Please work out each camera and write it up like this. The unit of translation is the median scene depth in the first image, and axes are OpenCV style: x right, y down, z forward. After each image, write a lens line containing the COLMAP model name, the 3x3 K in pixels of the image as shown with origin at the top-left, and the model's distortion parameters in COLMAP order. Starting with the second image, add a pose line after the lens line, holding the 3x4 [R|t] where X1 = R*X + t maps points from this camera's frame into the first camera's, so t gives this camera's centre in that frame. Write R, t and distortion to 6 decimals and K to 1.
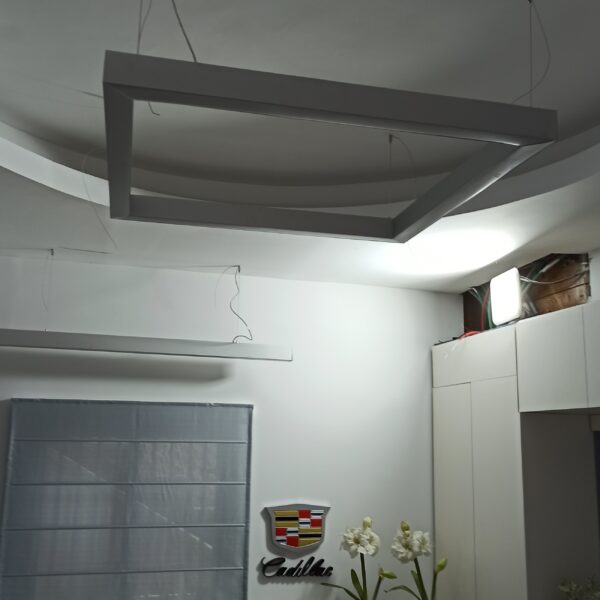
lens RADIAL K [[803.7, 0, 300.0], [0, 803.7, 300.0], [0, 0, 1]] dist [0.076046, -0.037837]
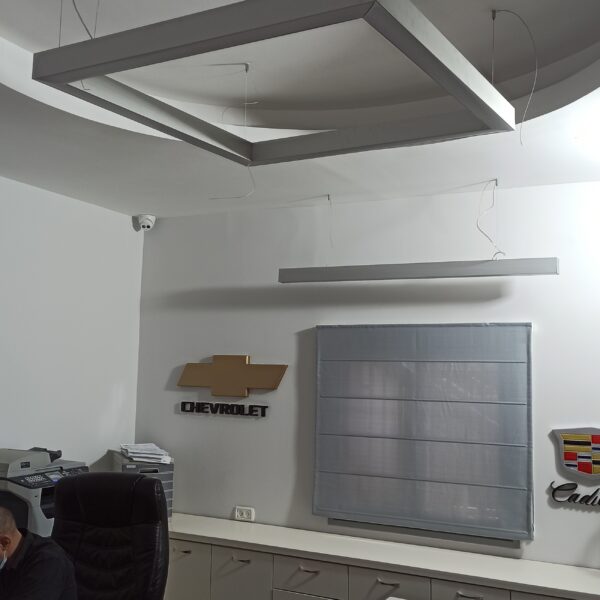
lens RADIAL K [[803.7, 0, 300.0], [0, 803.7, 300.0], [0, 0, 1]] dist [0.076046, -0.037837]
pose [[0.726862, -0.064000, -0.683795, 0.405681], [0.118524, 0.992399, 0.033106, 0.040430], [0.676479, -0.105110, 0.728922, 0.126948]]
